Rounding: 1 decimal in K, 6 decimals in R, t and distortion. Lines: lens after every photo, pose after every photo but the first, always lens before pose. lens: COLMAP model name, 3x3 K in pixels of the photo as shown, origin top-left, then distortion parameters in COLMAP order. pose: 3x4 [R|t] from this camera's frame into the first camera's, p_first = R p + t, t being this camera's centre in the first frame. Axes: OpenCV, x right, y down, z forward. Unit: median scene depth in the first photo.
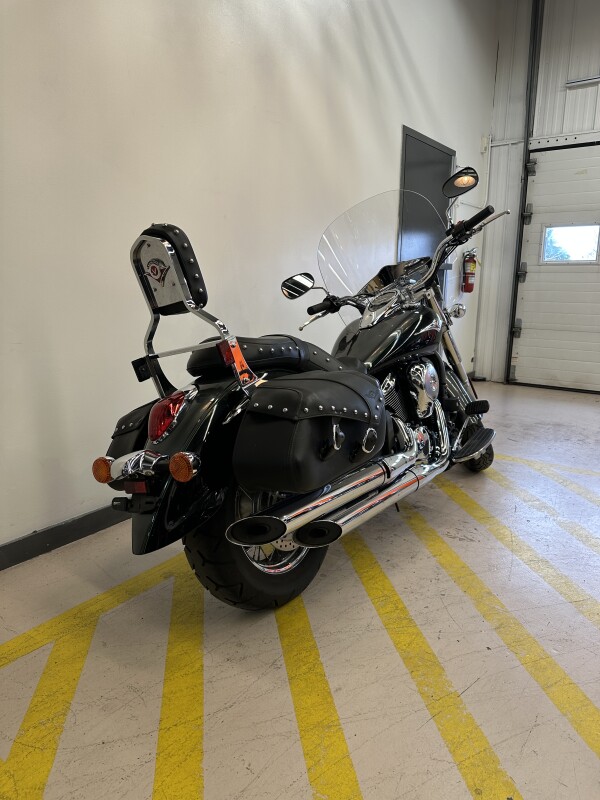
lens RADIAL K [[564.3, 0, 298.0], [0, 564.3, 407.1], [0, 0, 1]] dist [-0.001365, -0.016675]
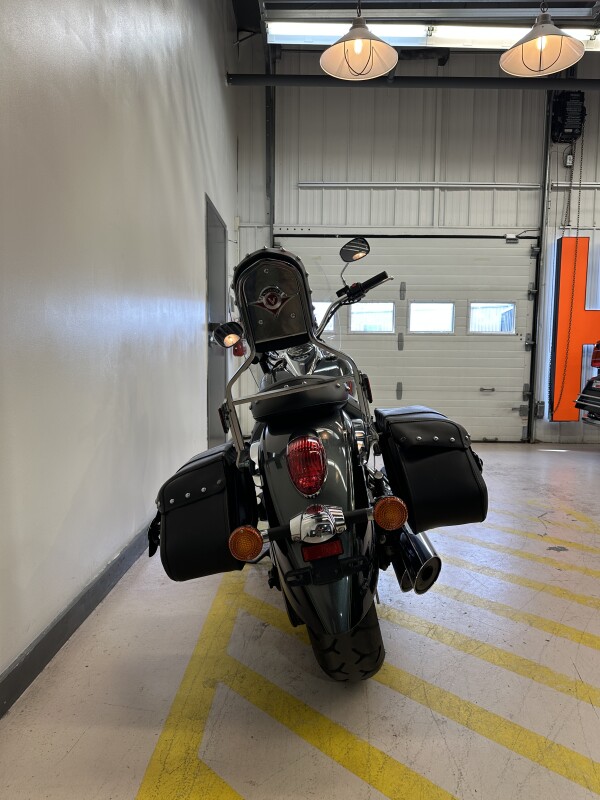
lens RADIAL K [[564.3, 0, 301.2], [0, 564.3, 407.1], [0, 0, 1]] dist [-0.001365, -0.016675]
pose [[0.813832, -0.045734, 0.579297, -0.281741], [0.120916, 0.988405, -0.091837, 0.001762], [-0.568381, 0.144786, 0.809926, 0.115961]]
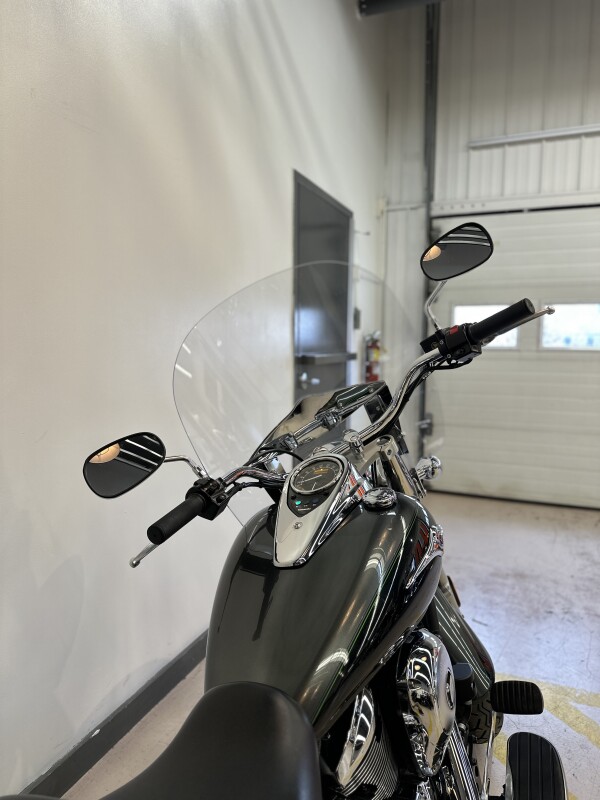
lens RADIAL K [[564.3, 0, 300.7], [0, 564.3, 399.3], [0, 0, 1]] dist [-0.001365, -0.016675]
pose [[0.970445, -0.025764, 0.239942, 0.016460], [0.053646, 0.992438, -0.110407, -0.131989], [-0.235283, 0.120016, 0.964489, 0.339521]]
